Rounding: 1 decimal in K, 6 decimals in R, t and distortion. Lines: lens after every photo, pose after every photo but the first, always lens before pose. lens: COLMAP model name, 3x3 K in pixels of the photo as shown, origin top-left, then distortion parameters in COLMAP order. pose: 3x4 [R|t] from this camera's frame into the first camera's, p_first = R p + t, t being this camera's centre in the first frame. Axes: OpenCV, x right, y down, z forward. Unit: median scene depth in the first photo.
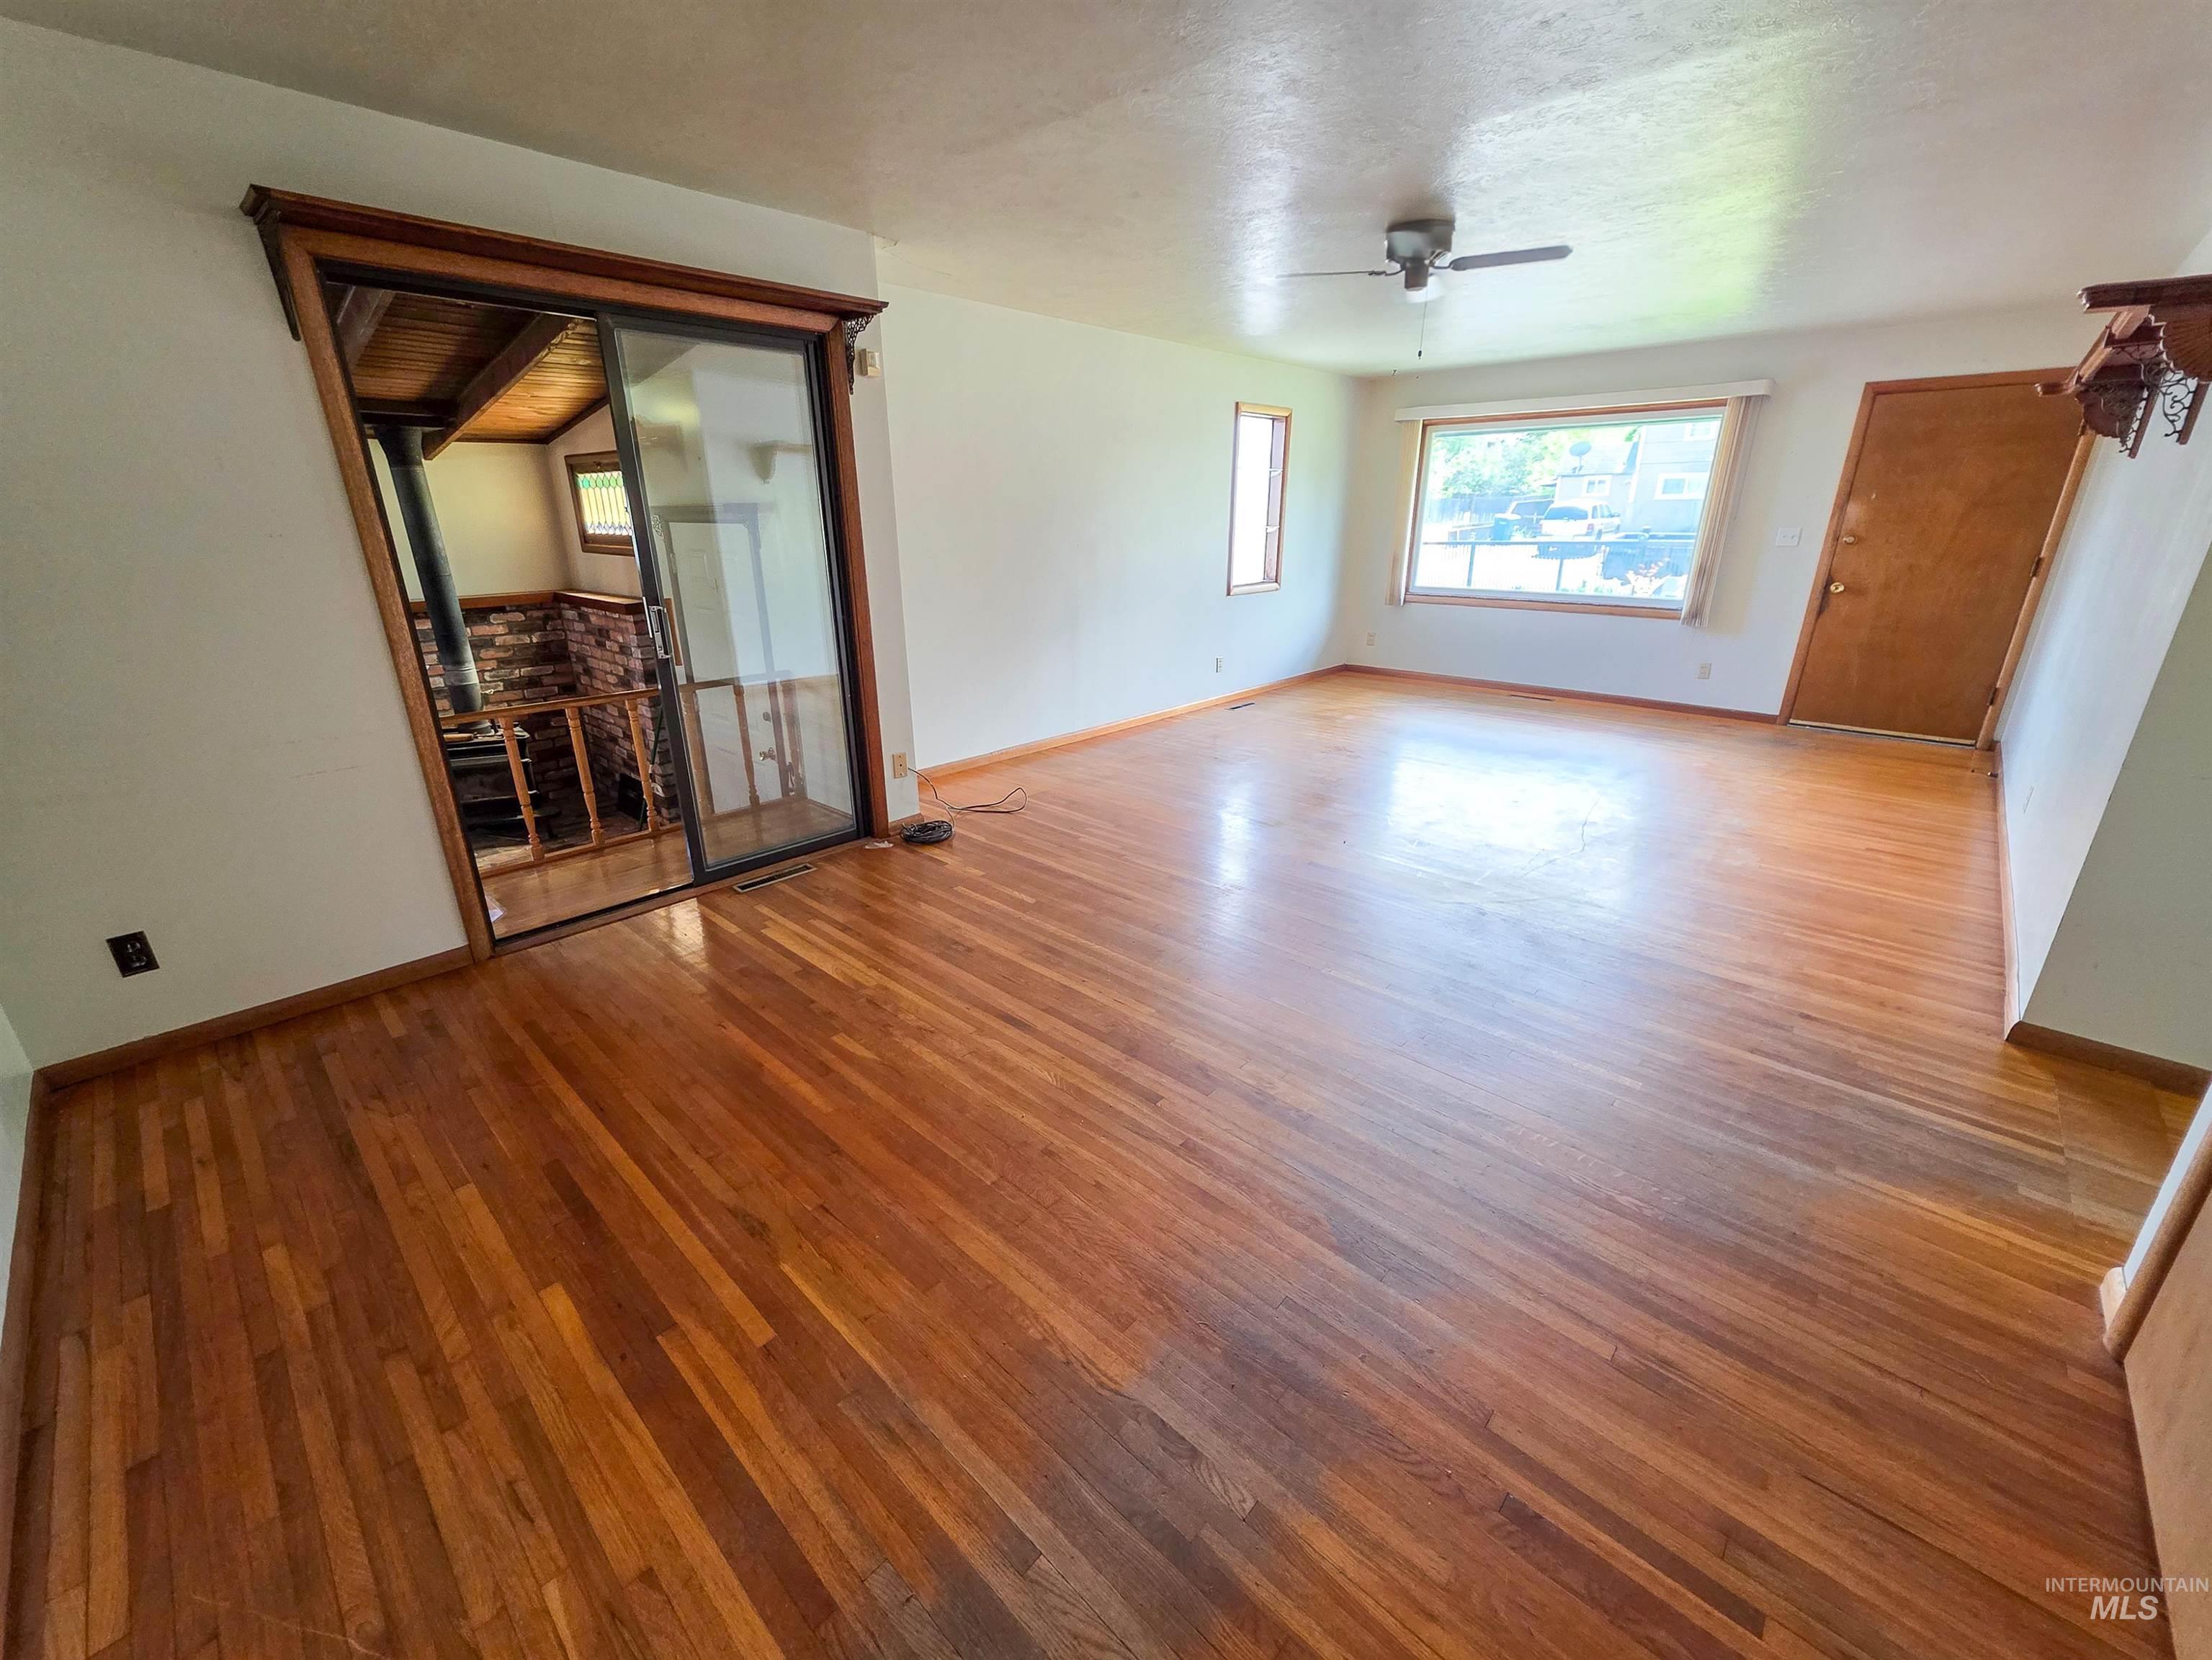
lens RADIAL K [[907.7, 0, 1099.1], [0, 907.7, 826.1], [0, 0, 1]] dist [0.002609, -0.000235]
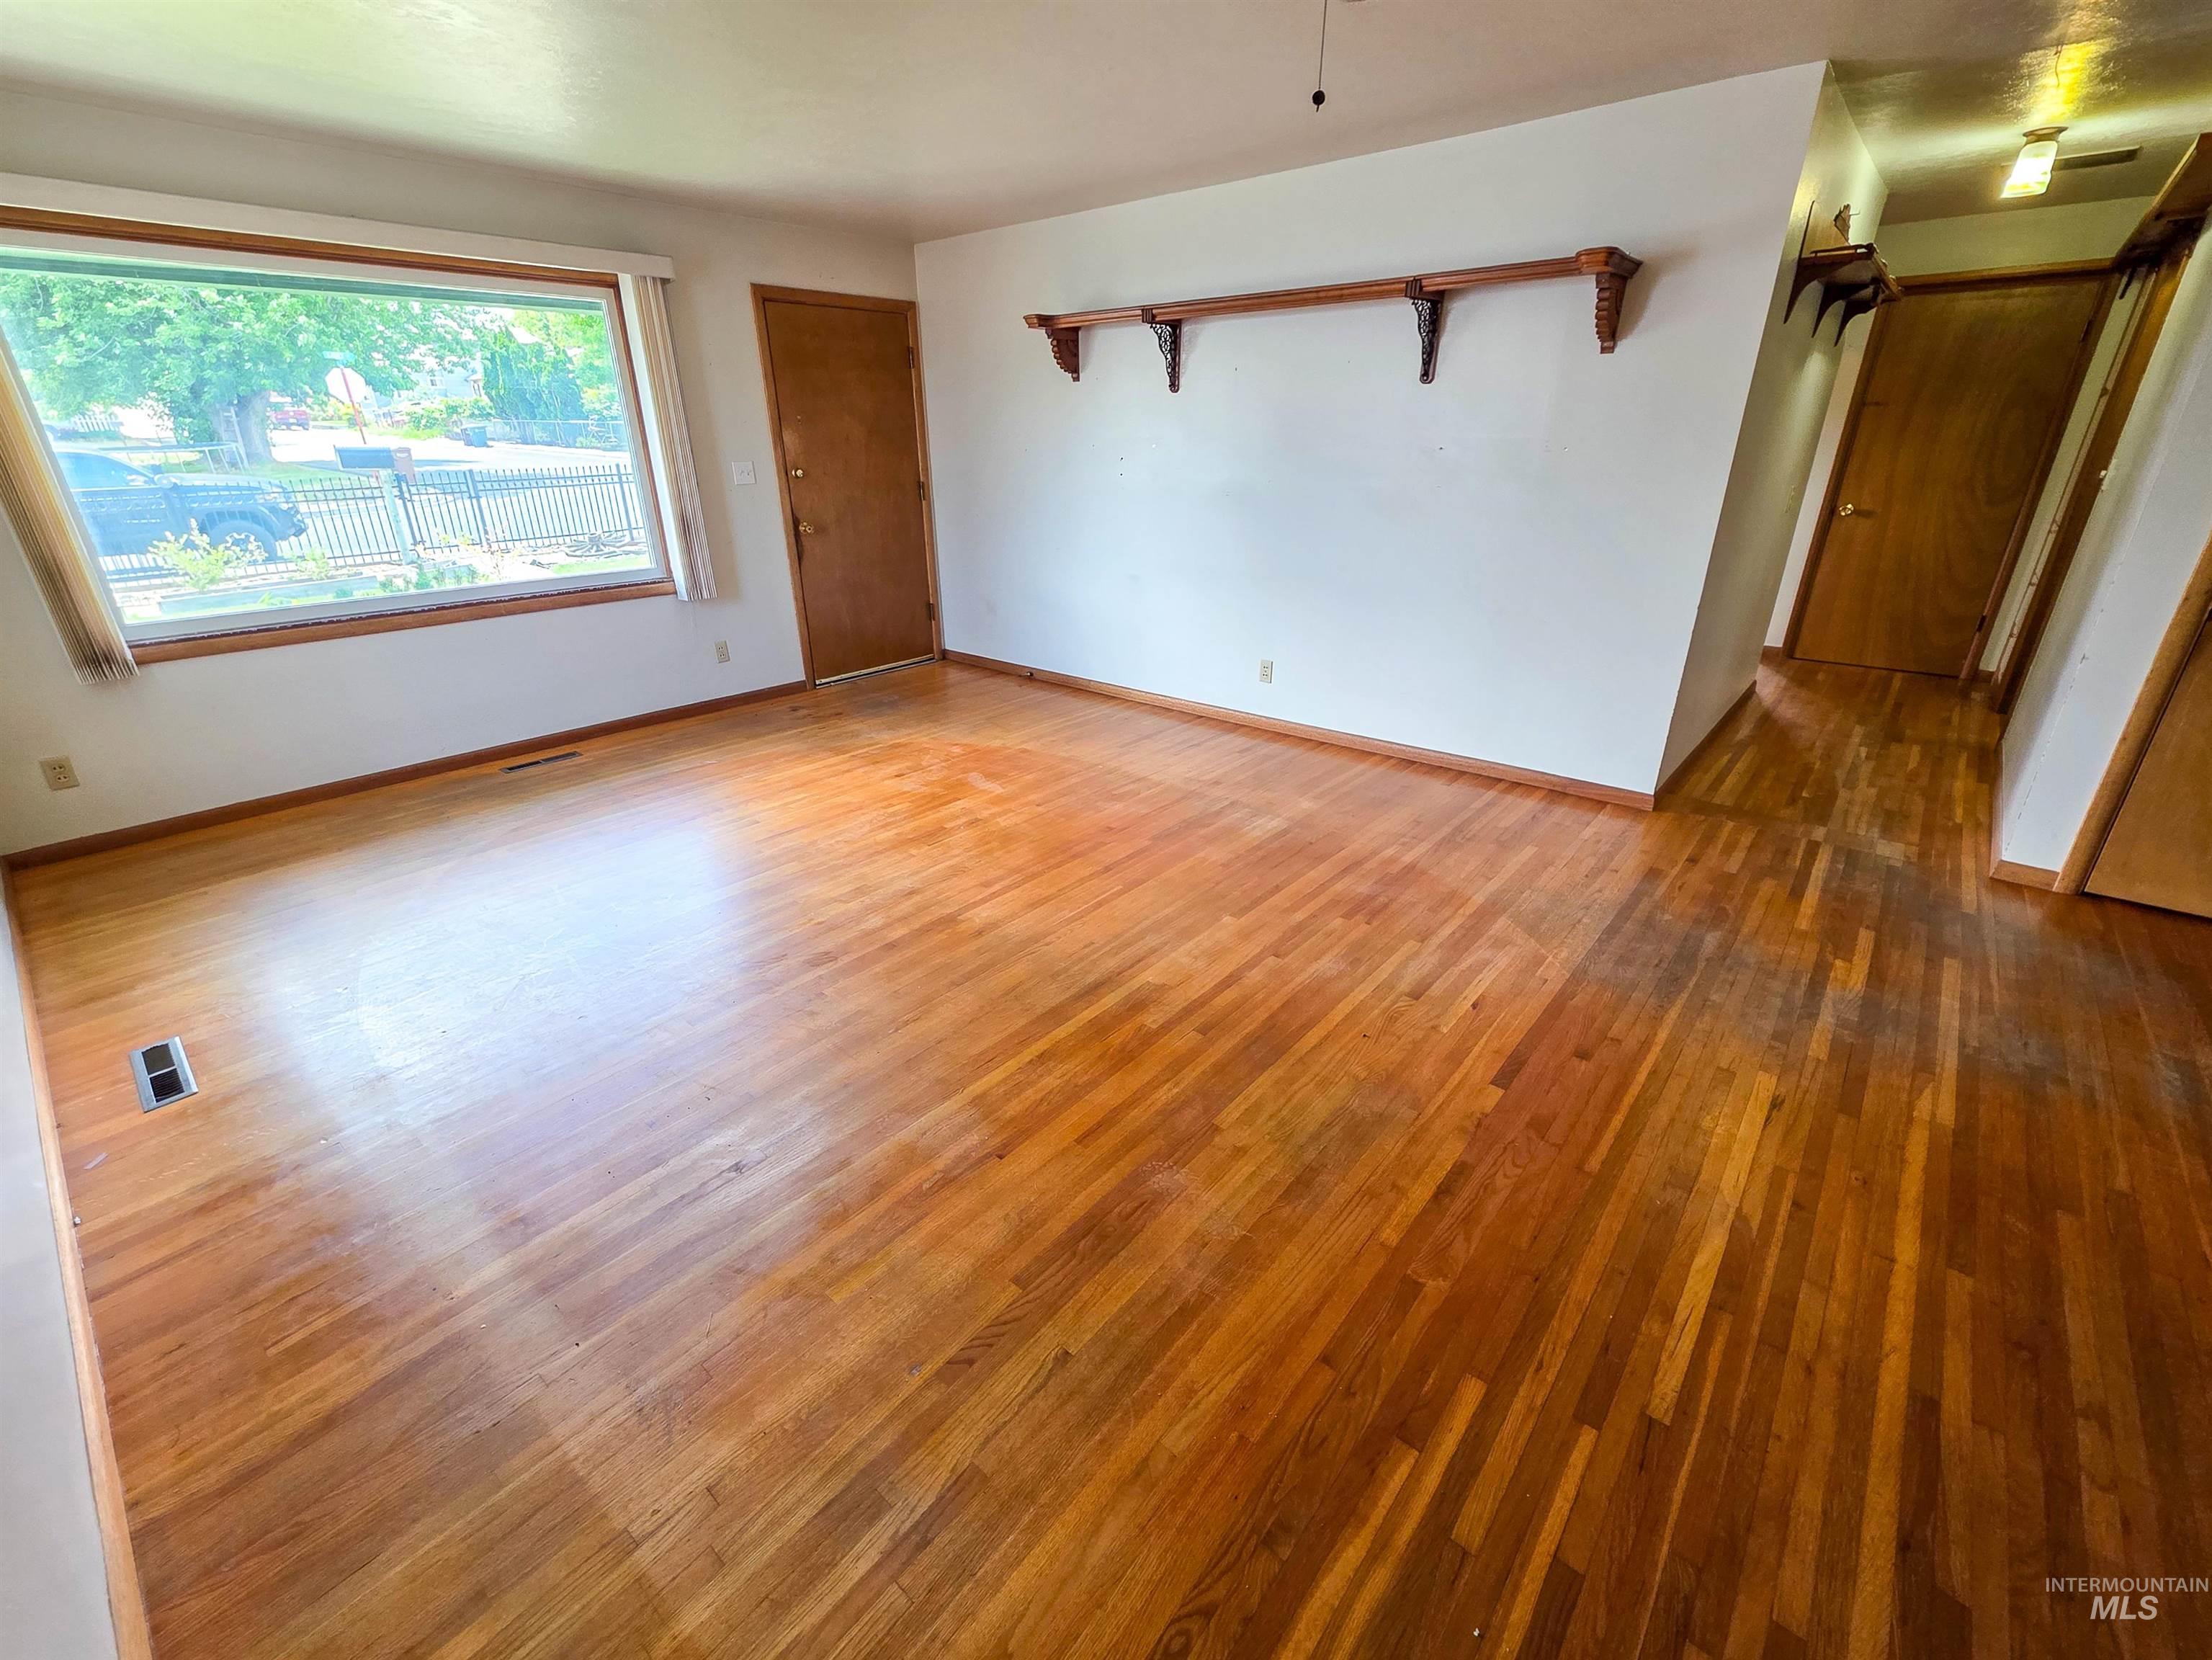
lens RADIAL K [[907.7, 0, 1099.1], [0, 907.7, 826.1], [0, 0, 1]] dist [0.002609, -0.000235]
pose [[-0.037853, -0.398351, 0.916452, -0.129549], [0.340007, 0.857255, 0.386664, -0.262503], [-0.939661, 0.326236, 0.102992, 0.744581]]
